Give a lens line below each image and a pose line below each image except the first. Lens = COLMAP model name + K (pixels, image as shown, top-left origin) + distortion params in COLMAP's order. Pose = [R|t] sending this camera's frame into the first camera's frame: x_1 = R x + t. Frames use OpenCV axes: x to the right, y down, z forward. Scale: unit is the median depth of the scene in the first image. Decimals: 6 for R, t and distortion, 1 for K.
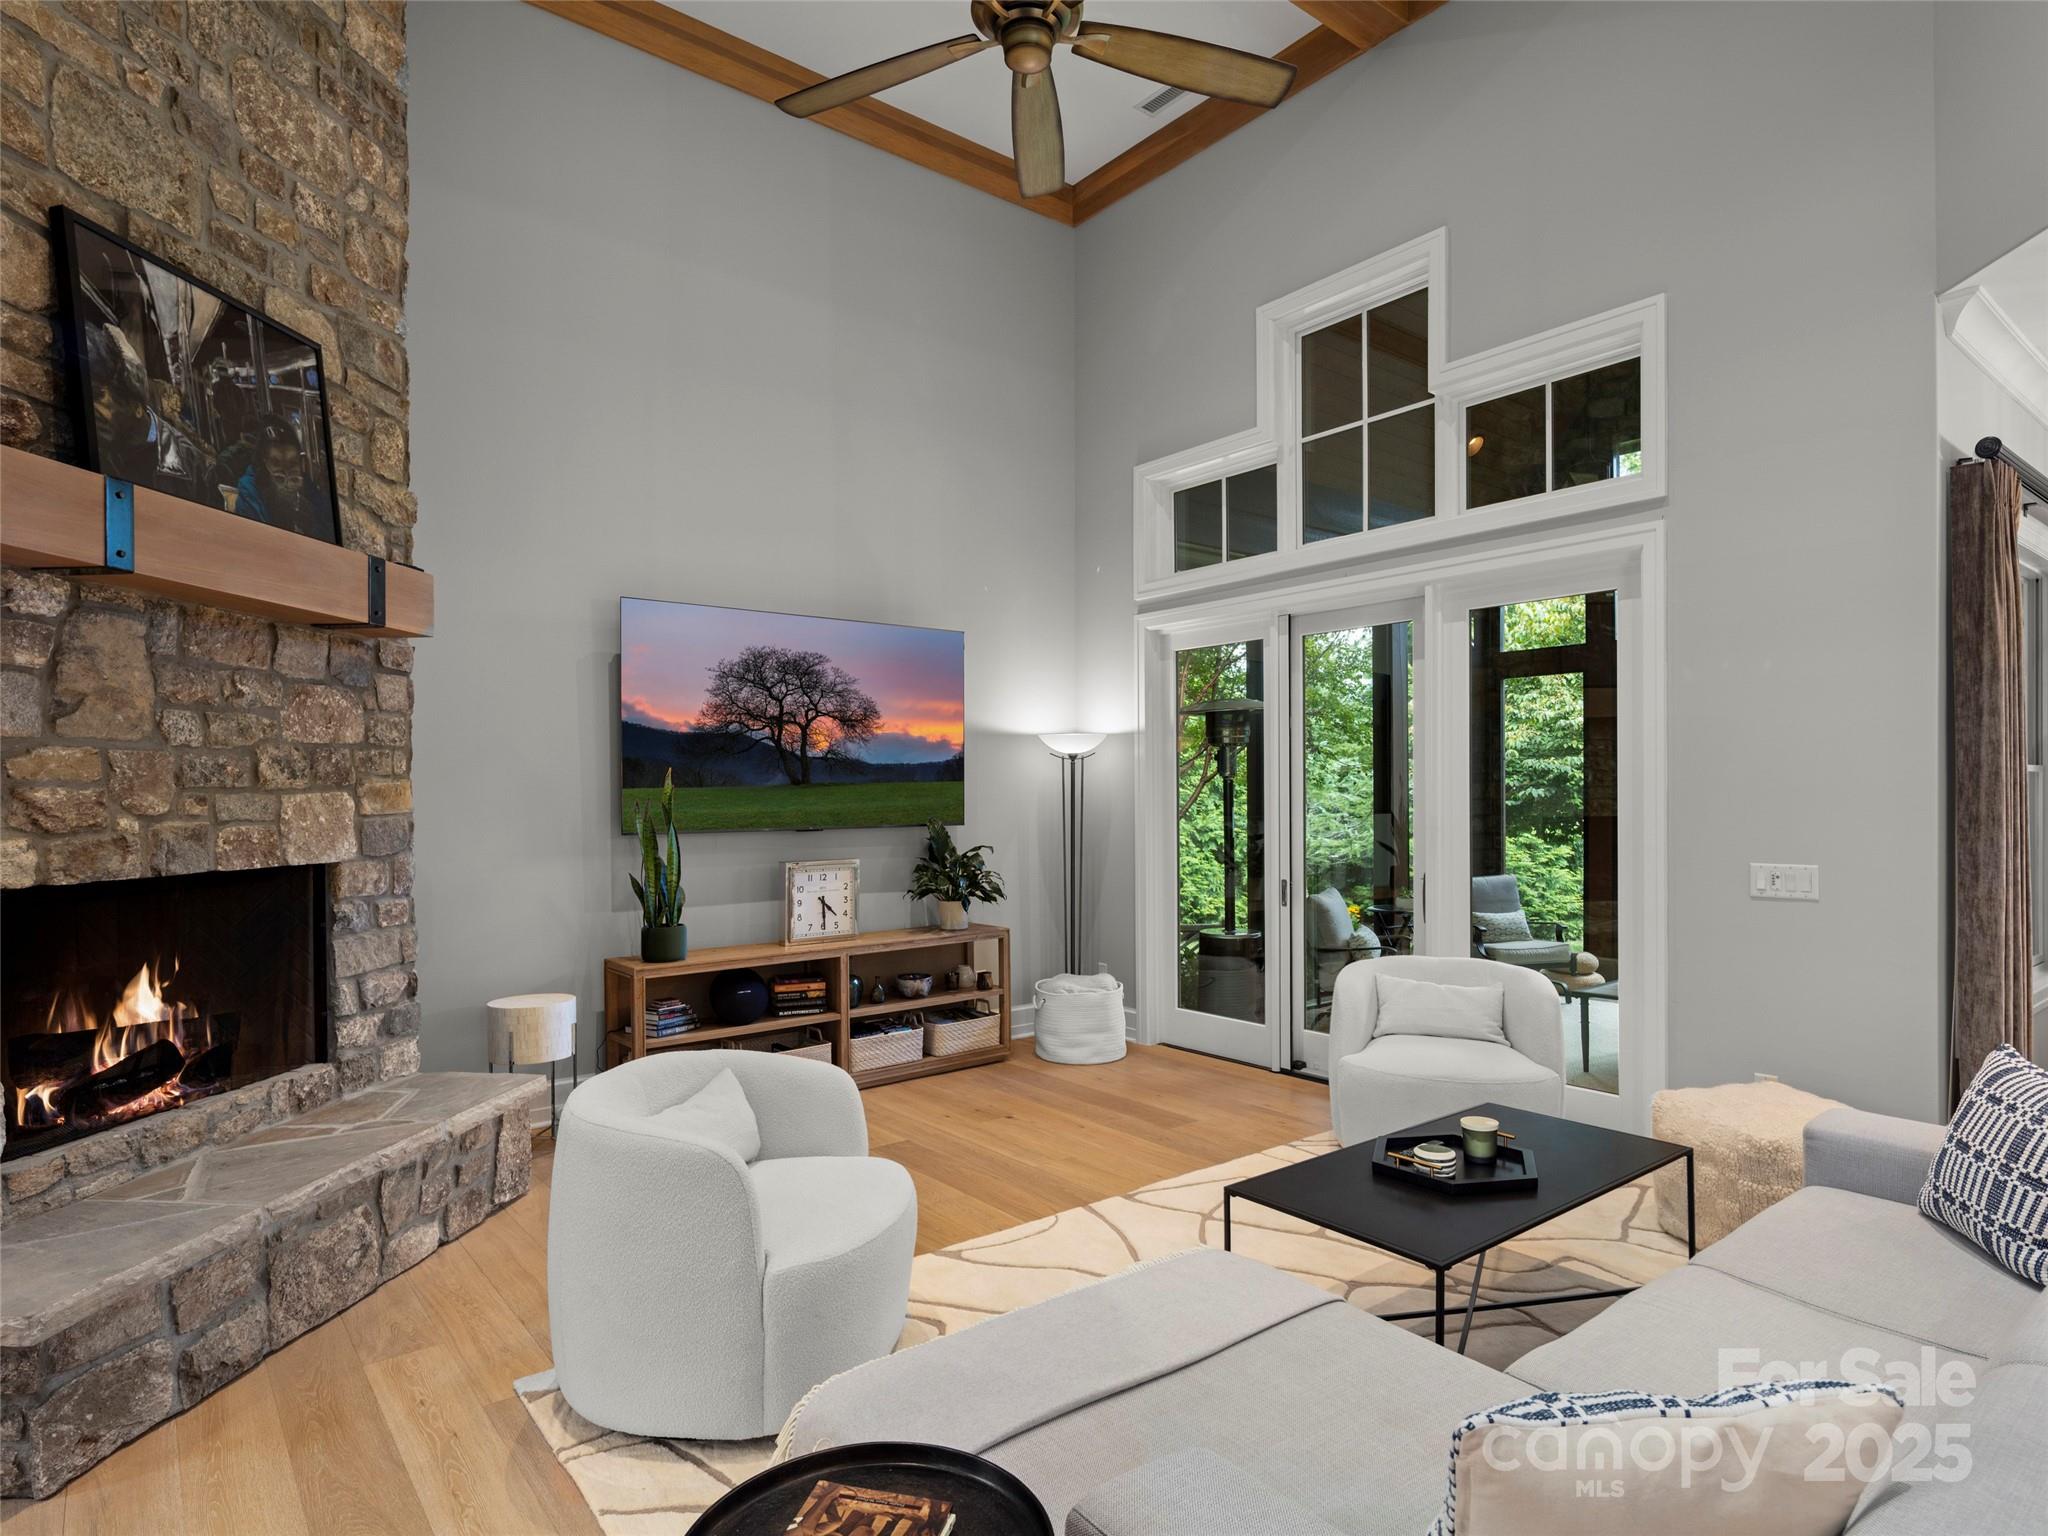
lens RADIAL K [[1145.2, 0, 1028.2], [0, 1145.2, 803.7], [0, 0, 1]] dist [-0.001740, -0.001466]
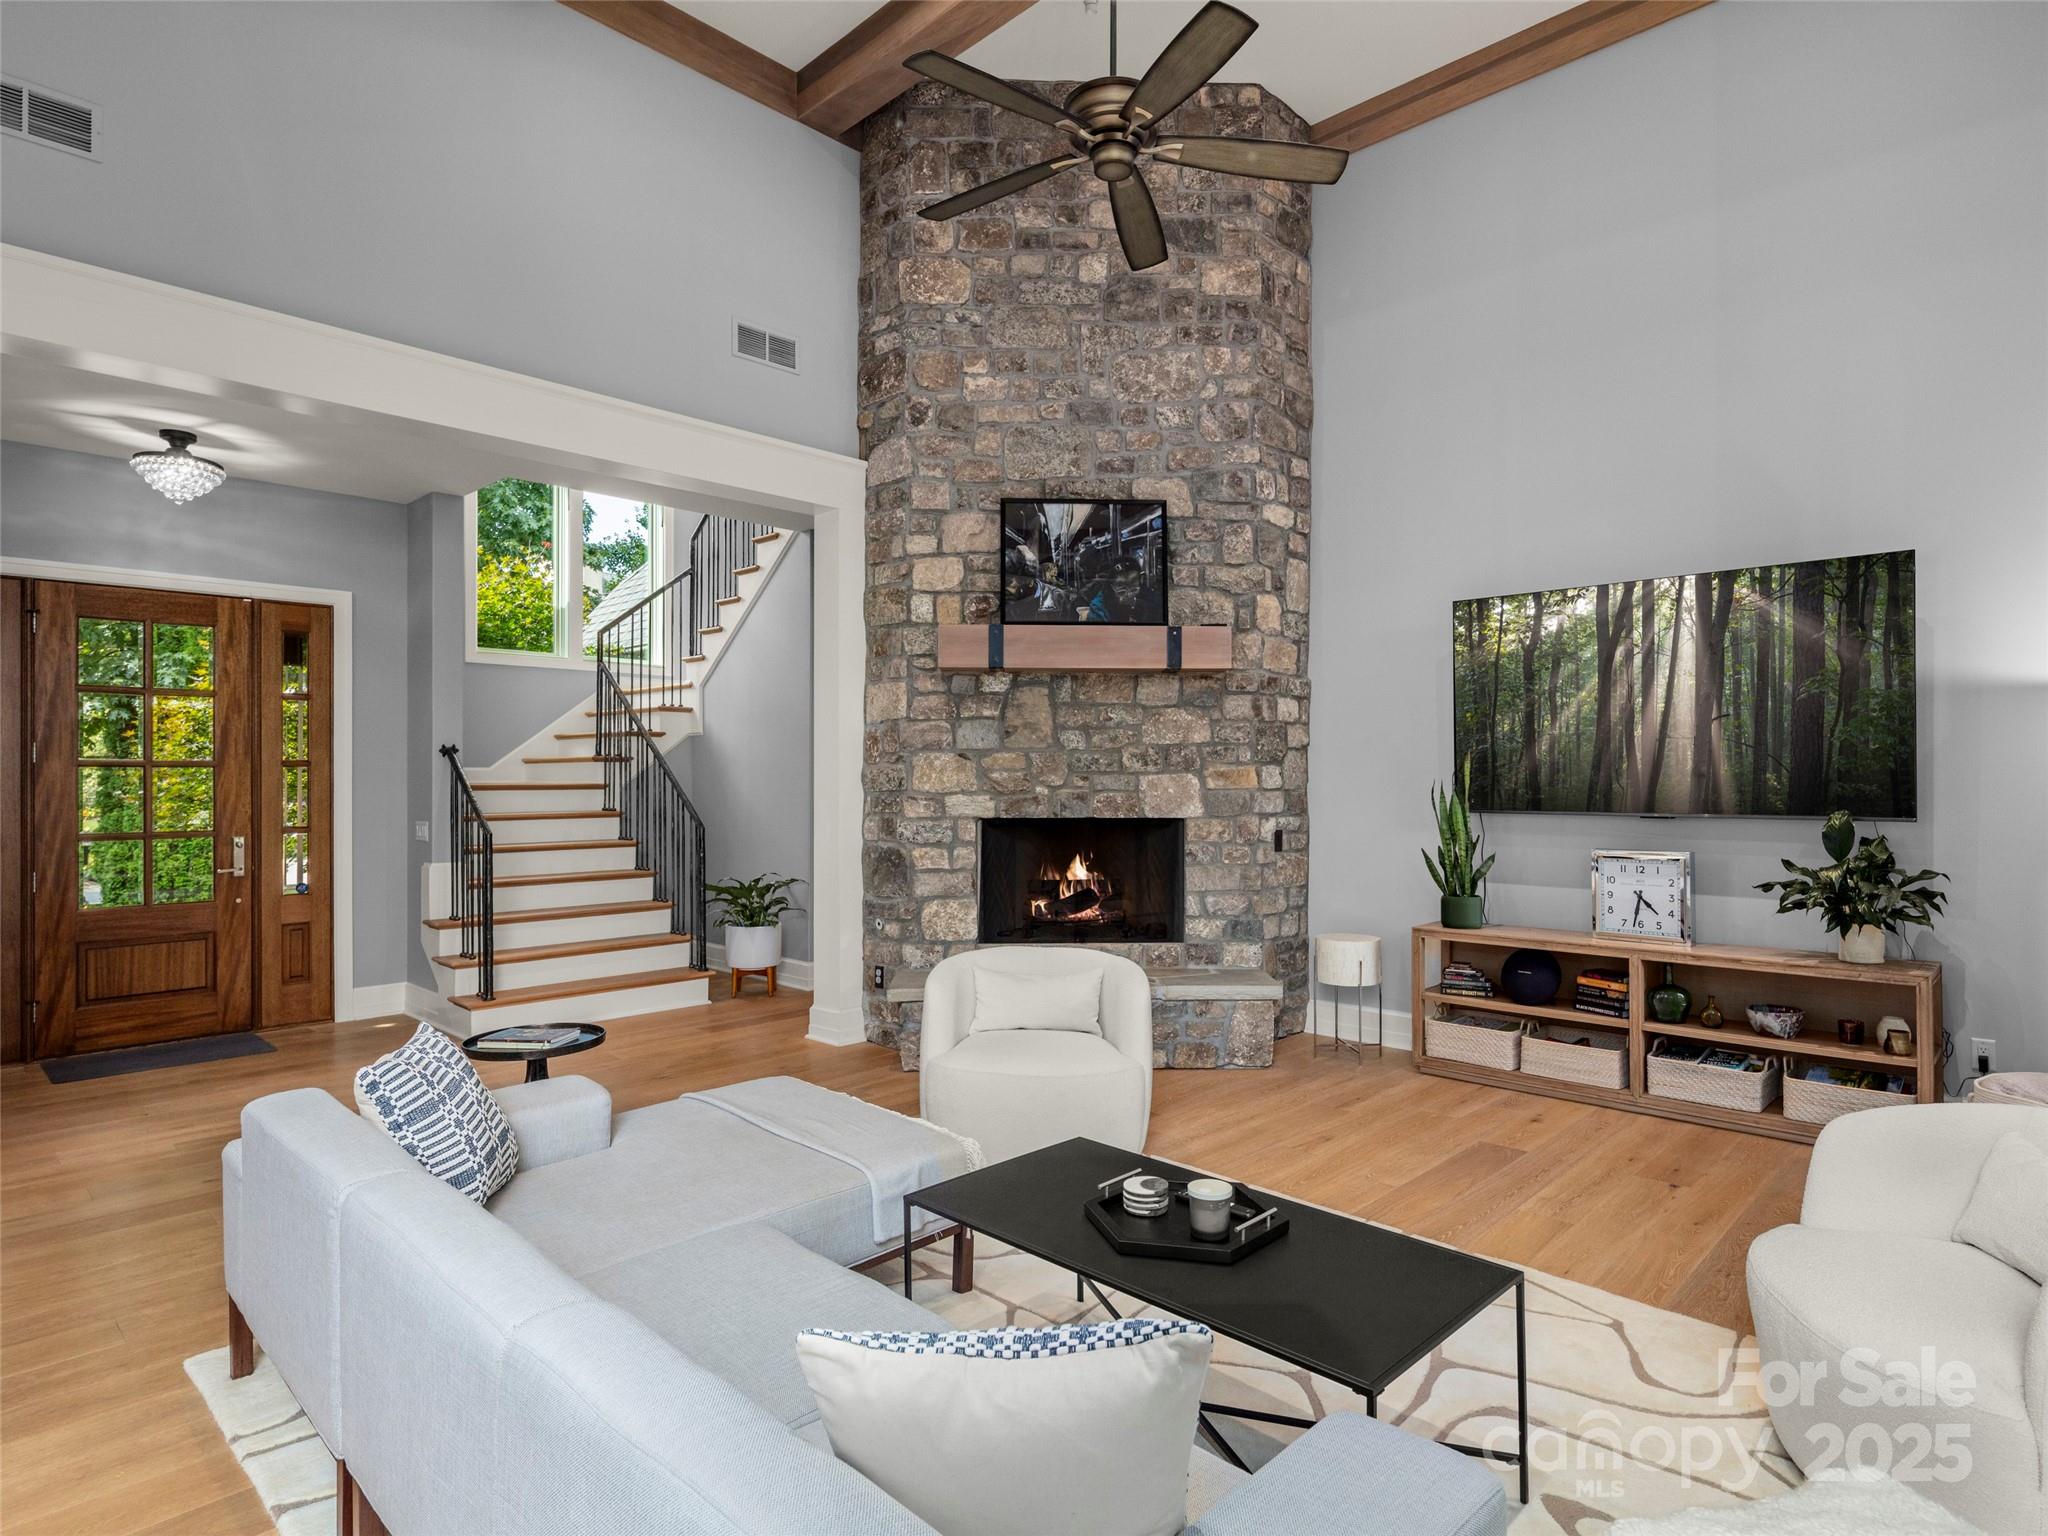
lens RADIAL K [[1096.0, 0, 1024.0], [0, 1096.0, 768.0], [0, 0, 1]] dist [0.000373, 0.000053]
pose [[0.123083, -0.001112, -0.992396, 0.942494], [-0.009137, 0.999956, -0.002253, -0.013726], [0.992354, 0.009345, 0.123067, 0.632009]]
